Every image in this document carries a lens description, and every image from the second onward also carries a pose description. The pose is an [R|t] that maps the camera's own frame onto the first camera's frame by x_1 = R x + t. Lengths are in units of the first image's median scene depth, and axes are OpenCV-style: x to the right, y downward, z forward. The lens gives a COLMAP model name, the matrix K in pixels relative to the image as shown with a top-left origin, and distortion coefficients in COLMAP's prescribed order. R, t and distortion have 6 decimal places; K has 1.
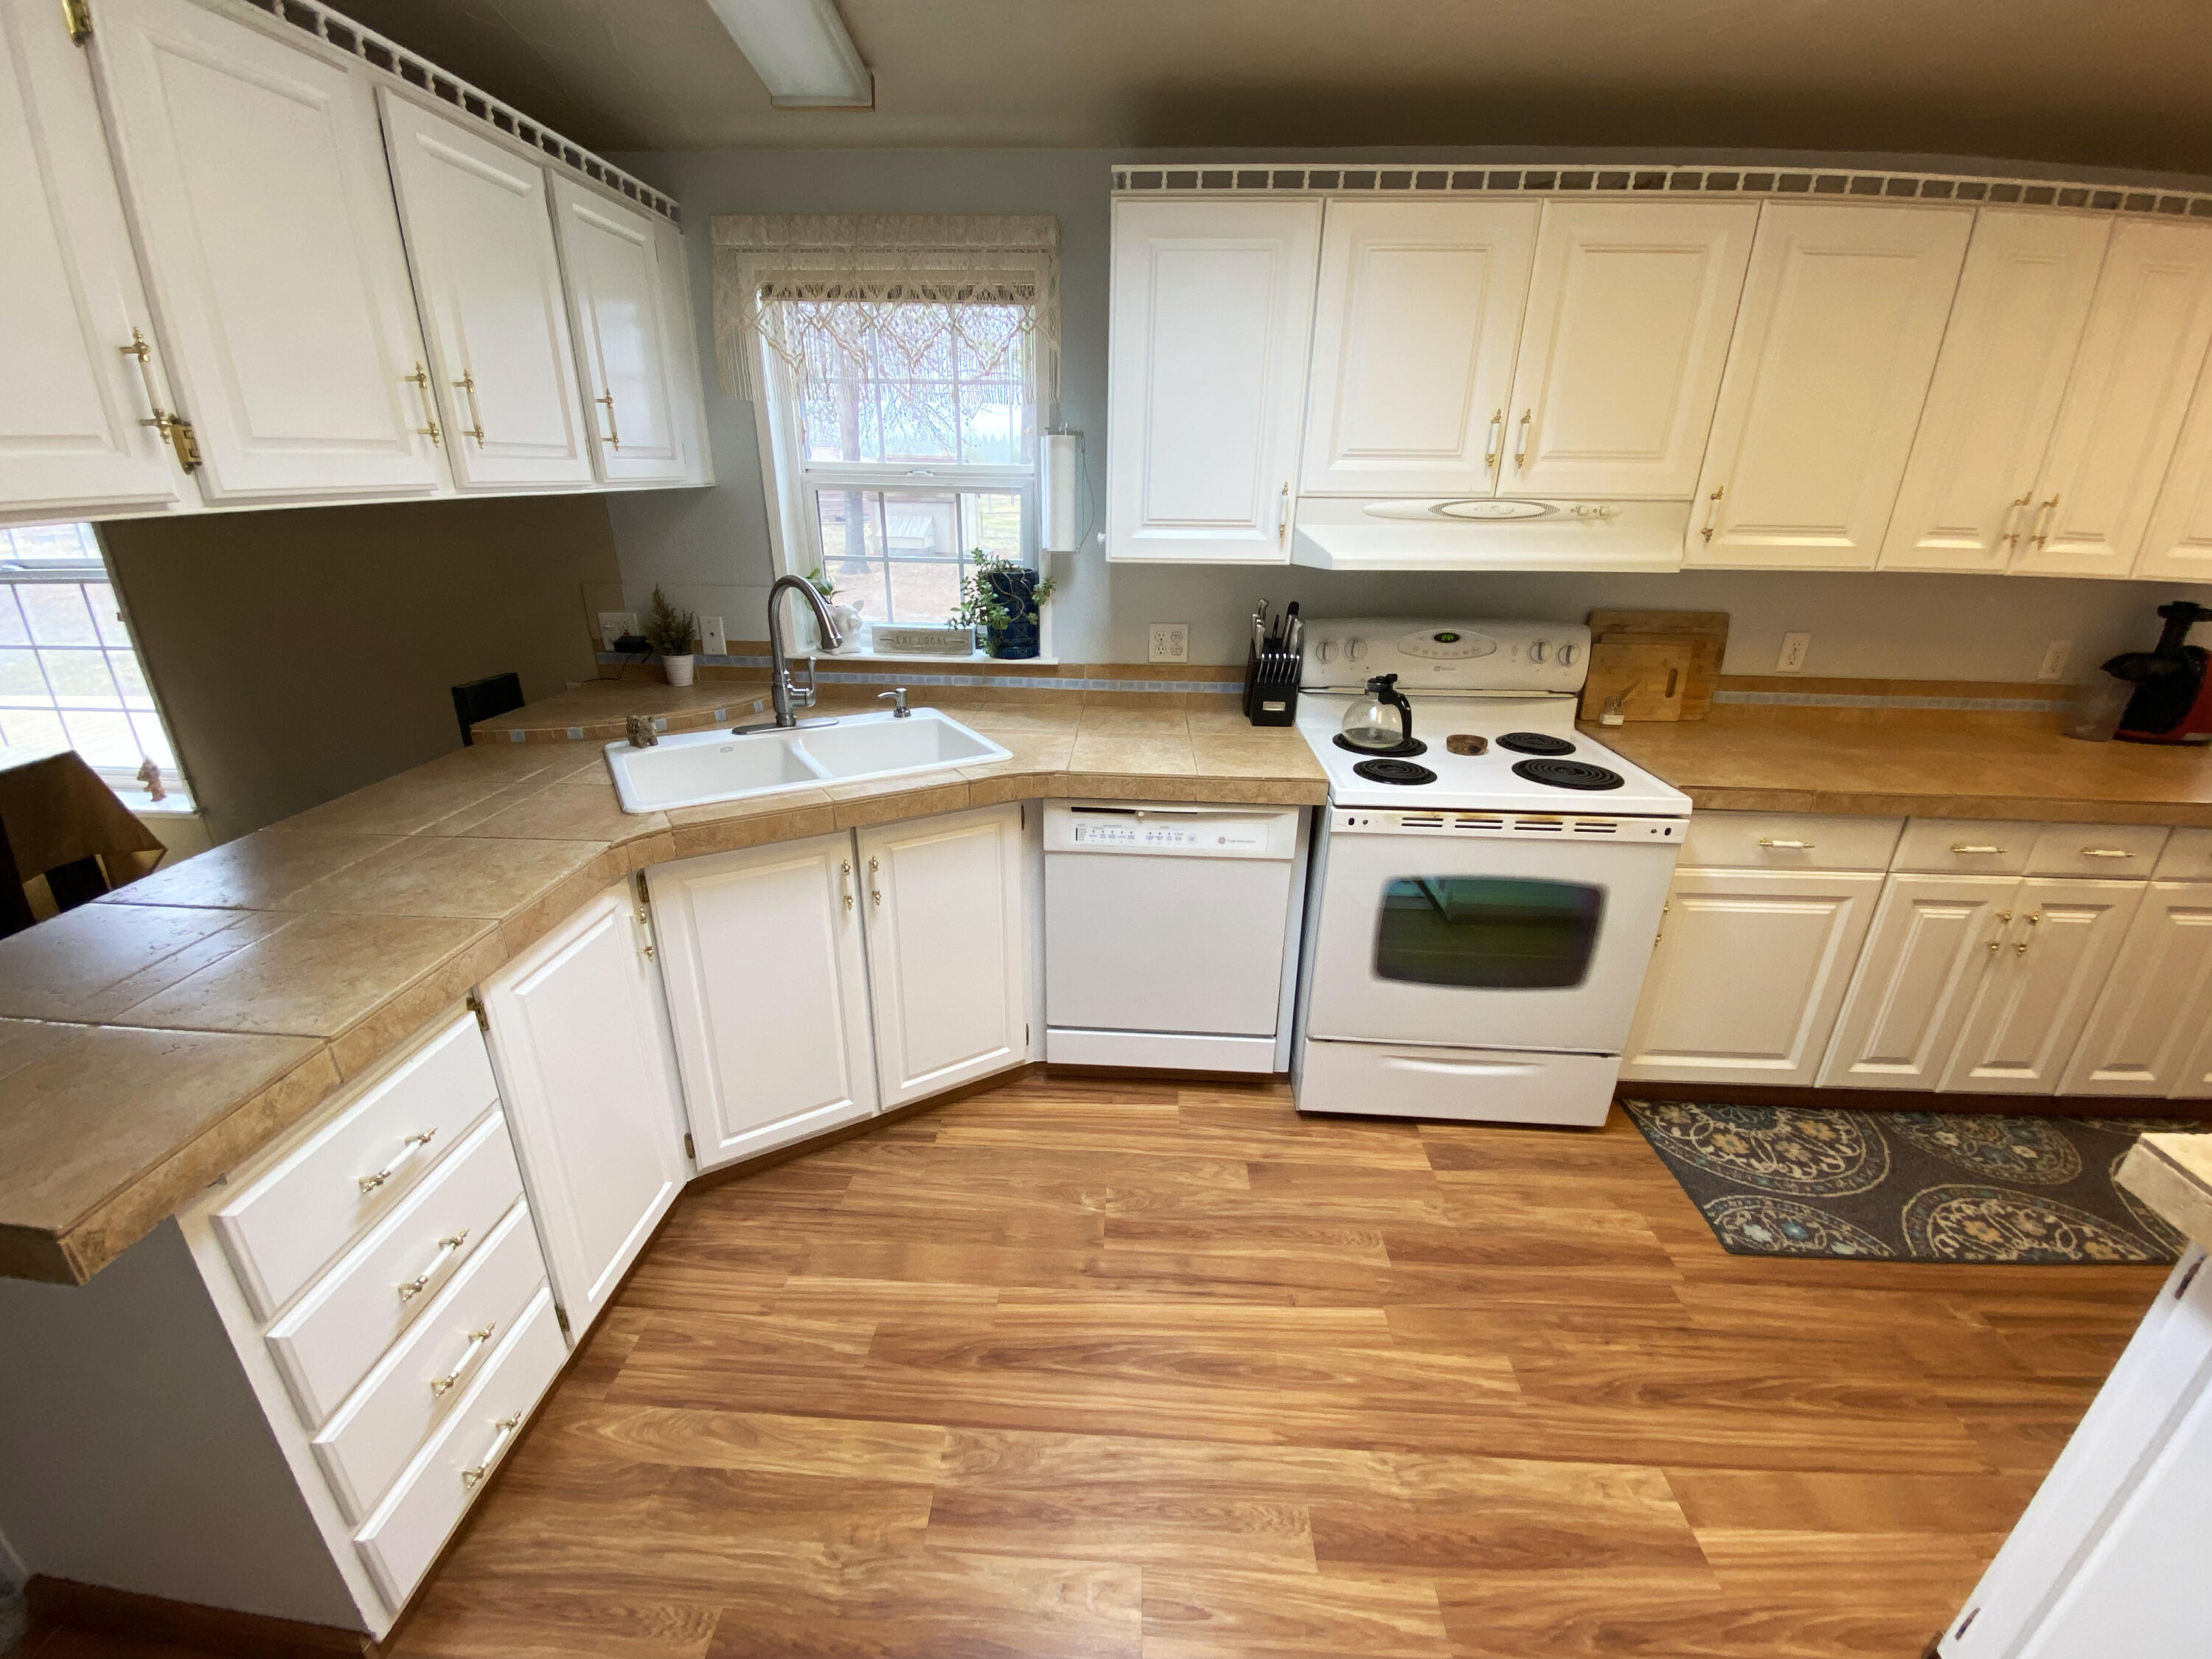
lens RADIAL K [[892.8, 0, 1114.9], [0, 892.8, 825.3], [0, 0, 1]] dist [0.004209, -0.011592]
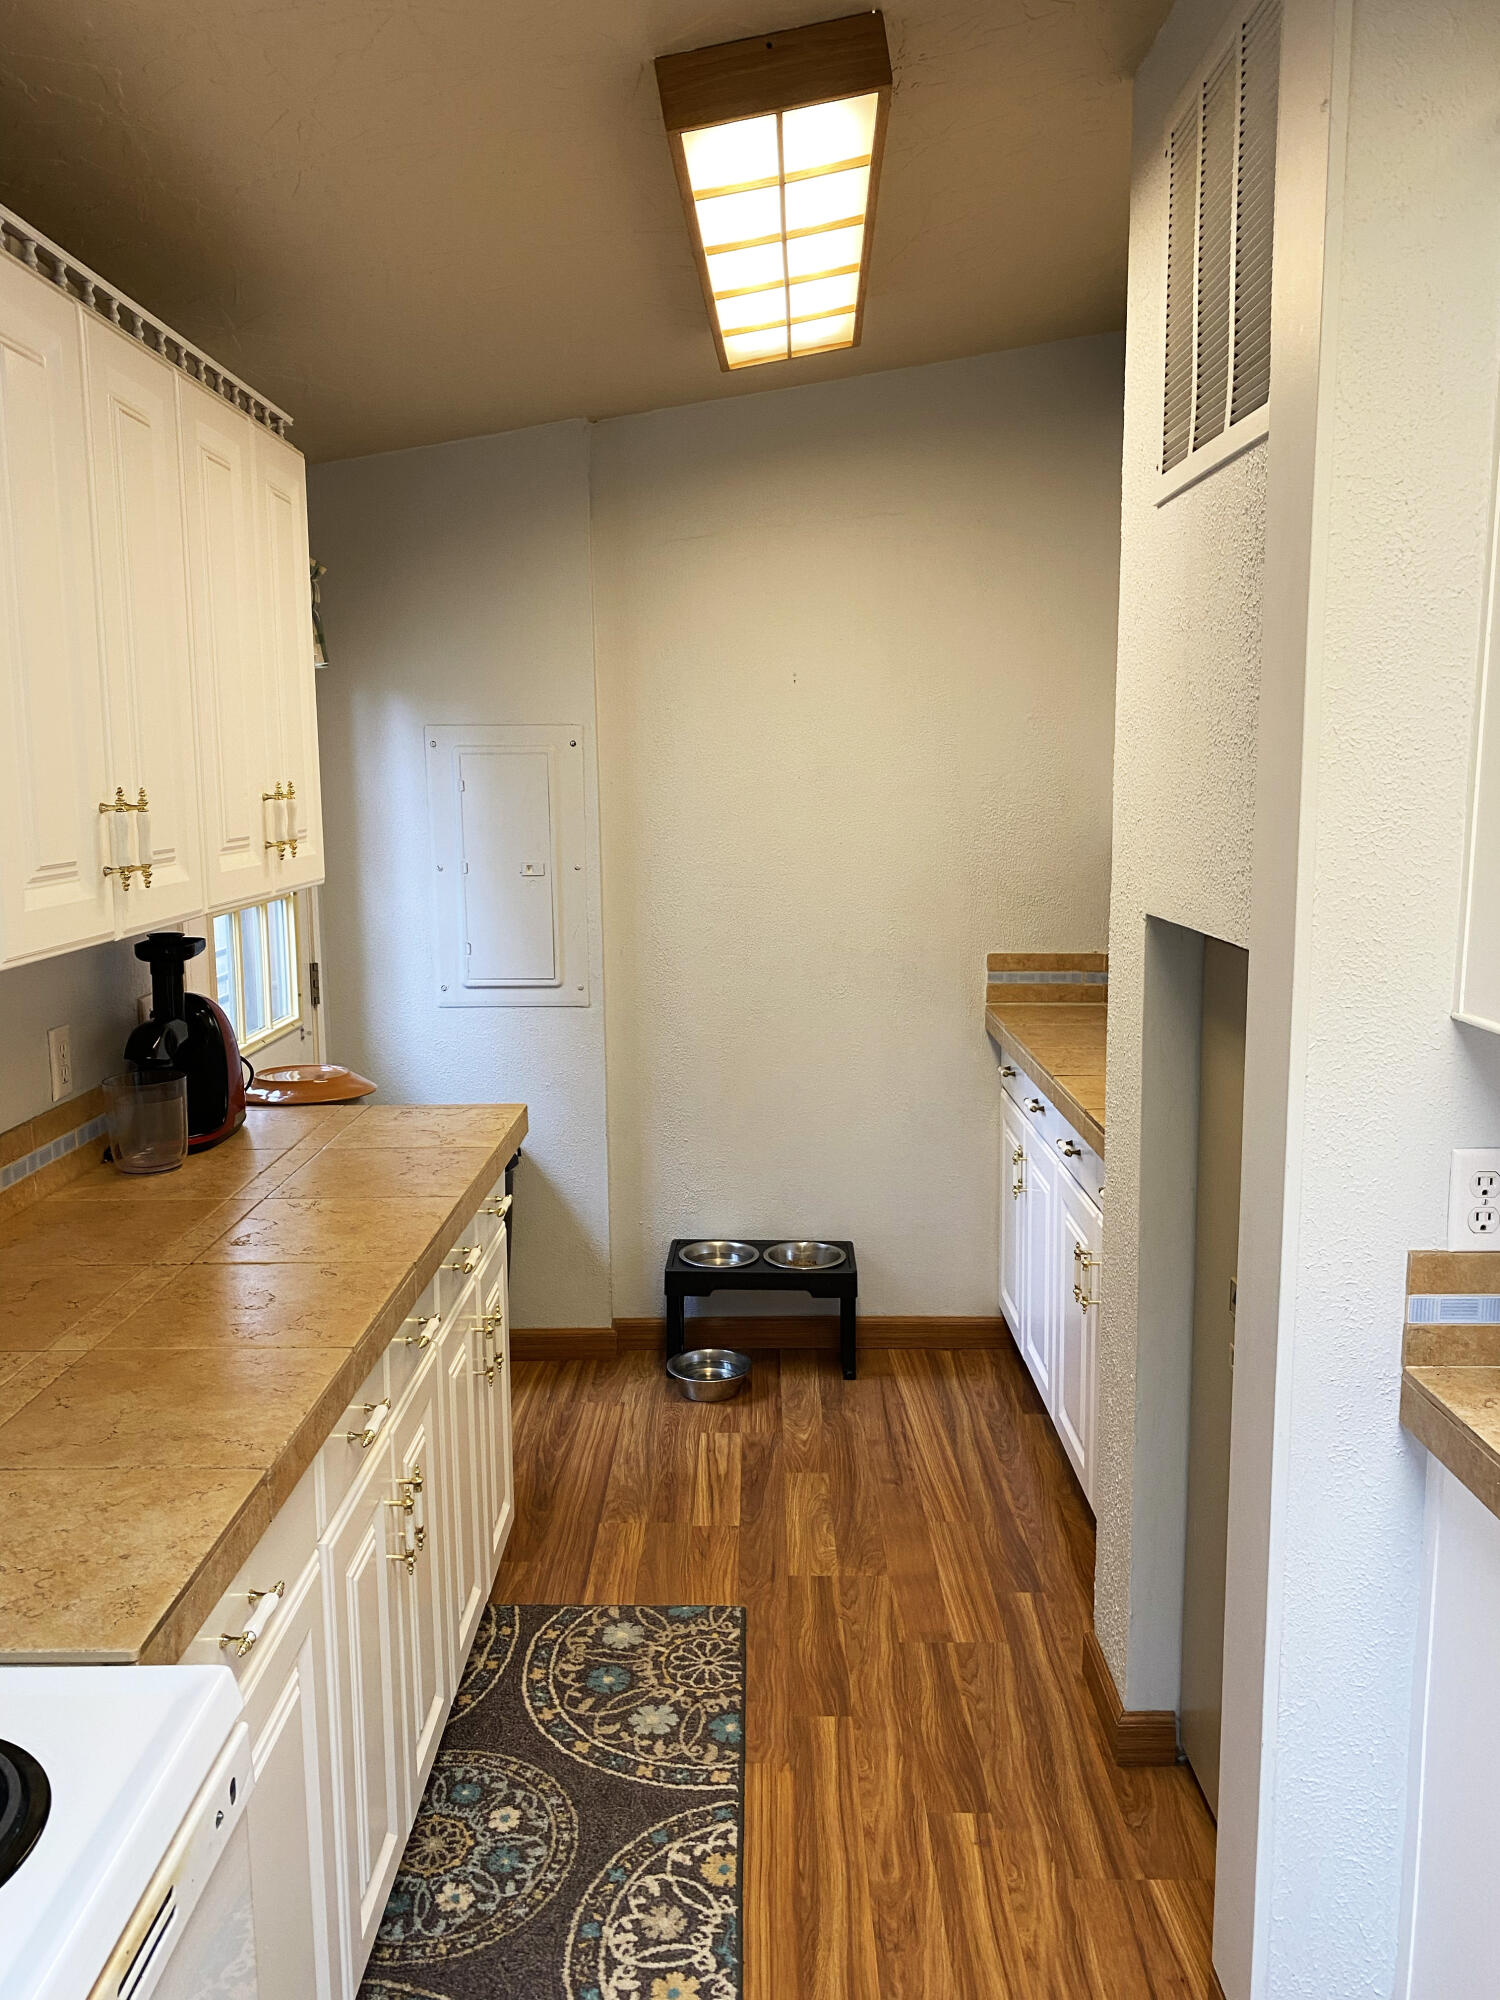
lens RADIAL K [[1505.9, 0, 751.7], [0, 1505.9, 986.6], [0, 0, 1]] dist [-0.012065, -0.002045]
pose [[-0.043412, -0.149625, 0.987789, 0.092493], [0.357735, 0.920835, 0.155205, -0.235722], [-0.932814, 0.360104, 0.013551, 0.587831]]
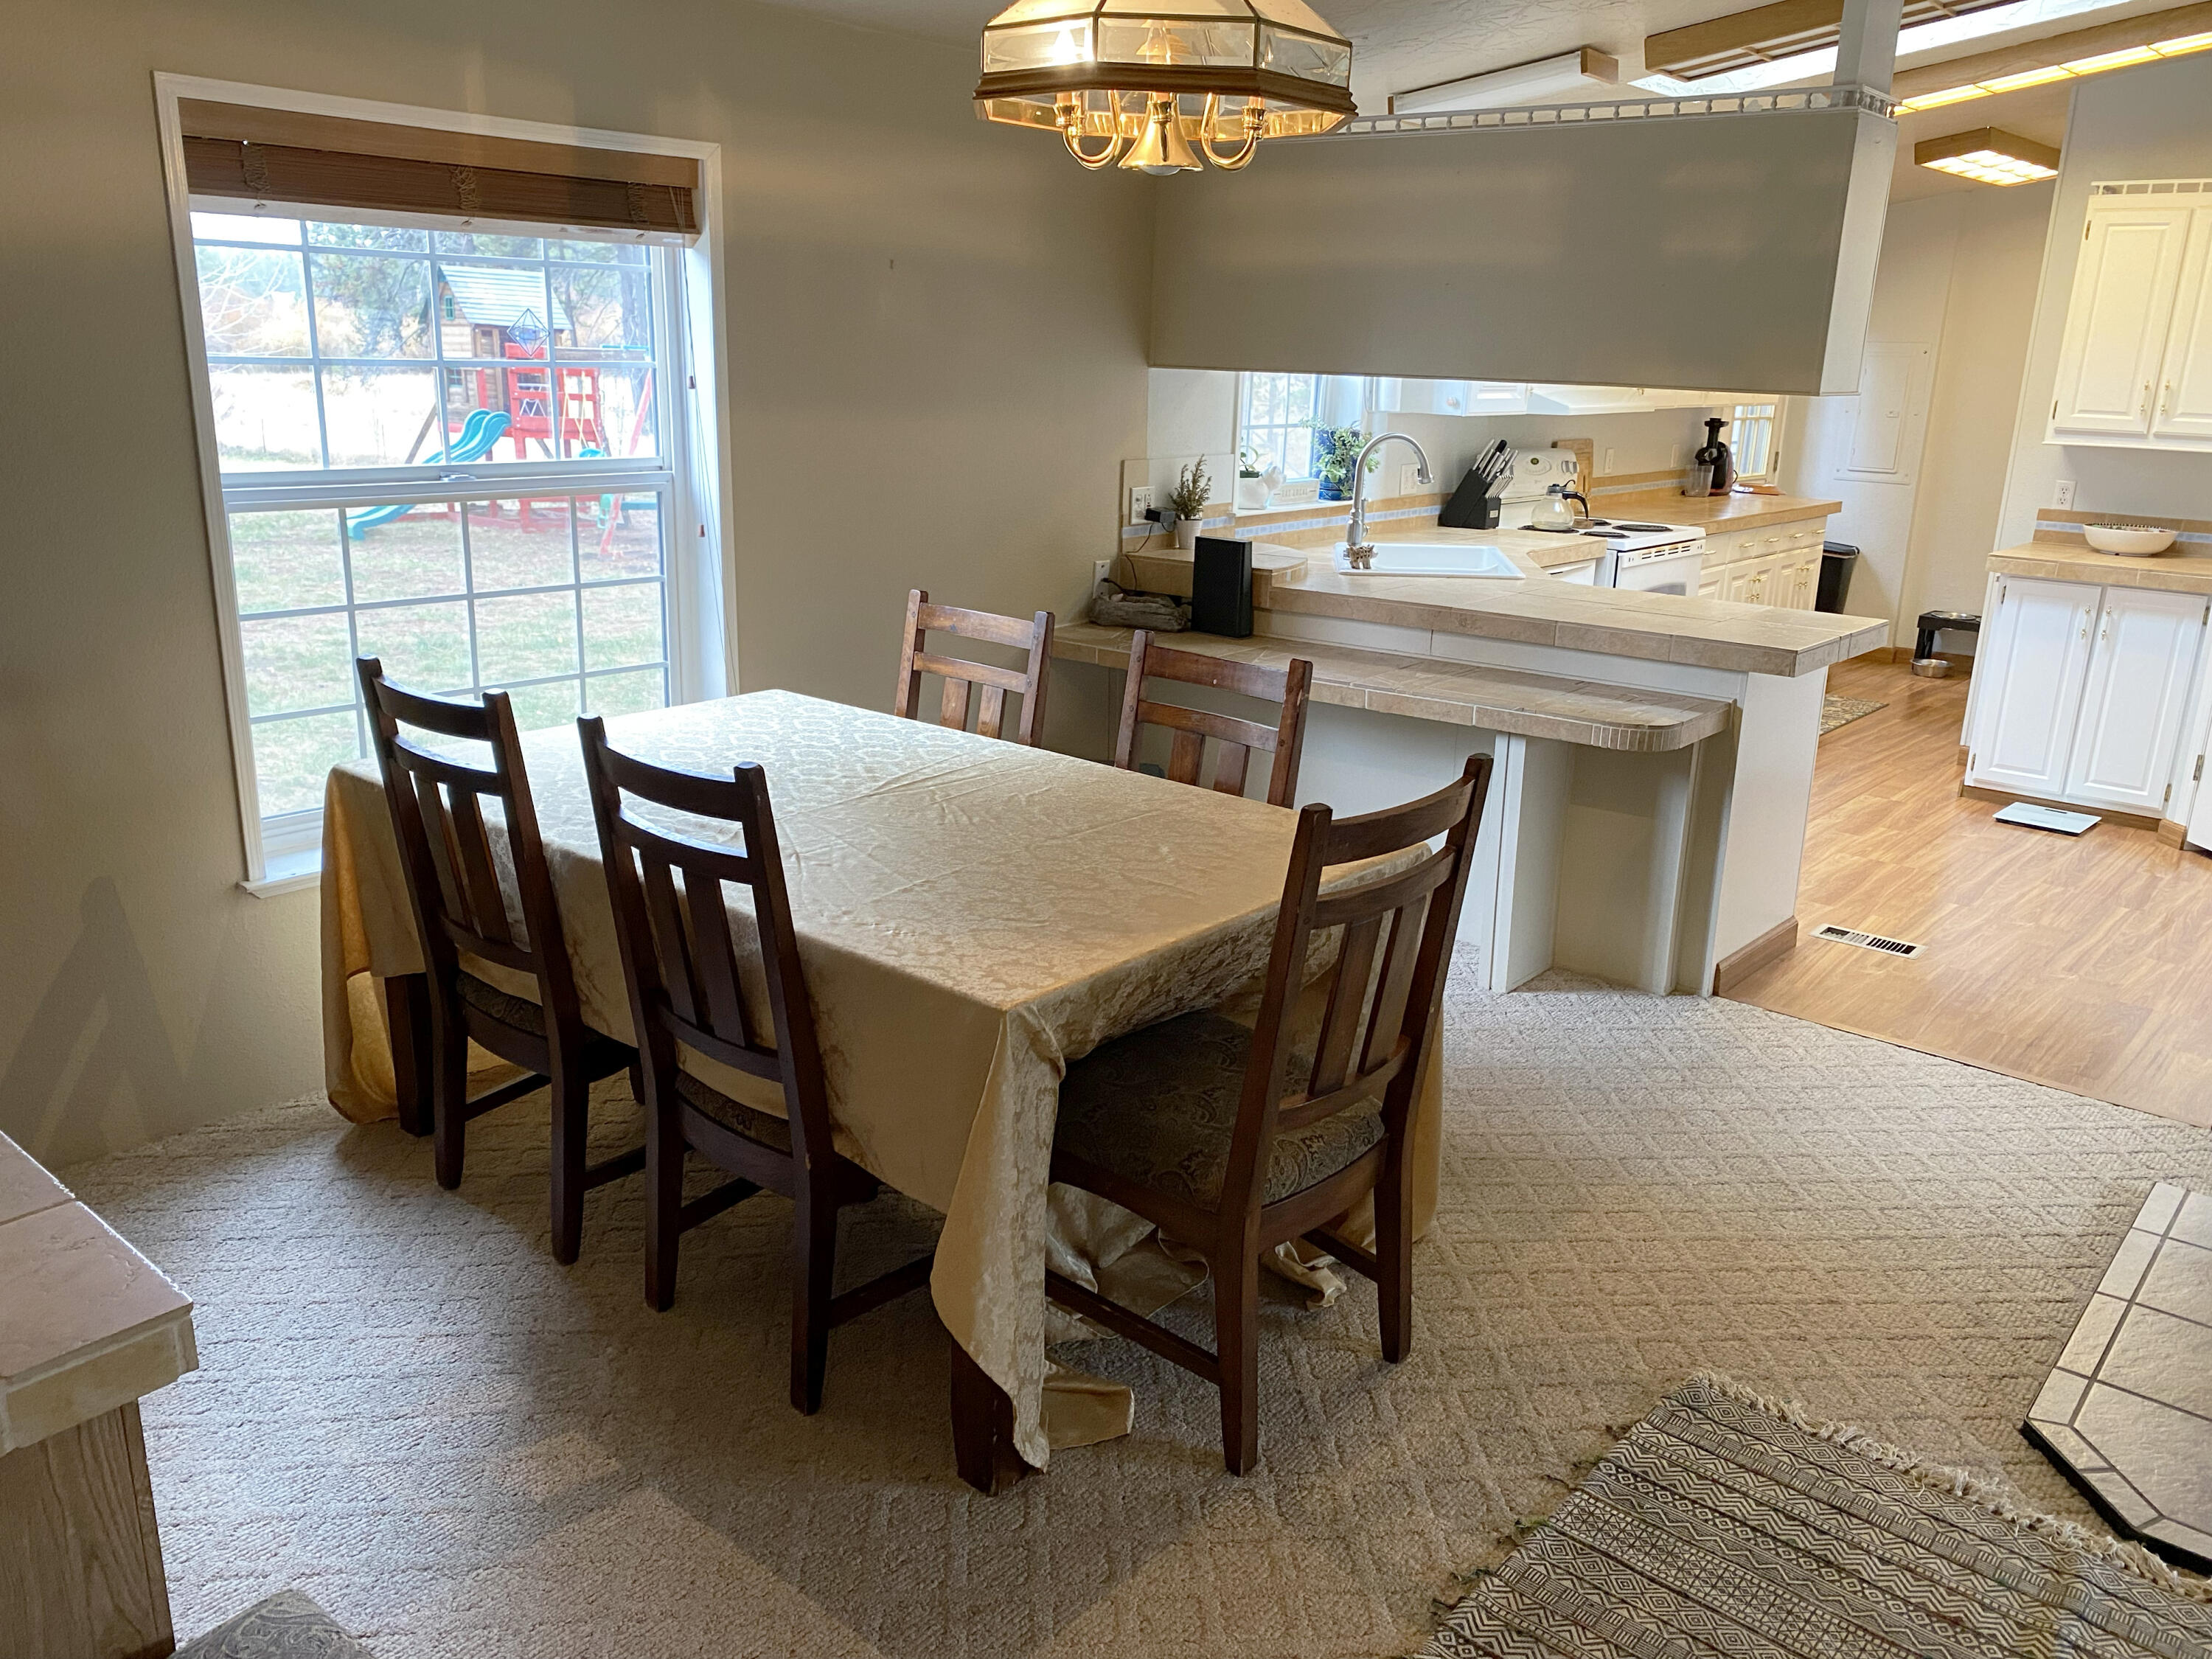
lens RADIAL K [[1665.6, 0, 1100.5], [0, 1665.6, 822.1], [0, 0, 1]] dist [-0.012065, -0.002045]
pose [[0.617131, -0.216851, 0.756390, -2.453902], [0.264131, 0.962590, 0.060465, 0.014300], [-0.741205, 0.162471, 0.651321, -0.201112]]
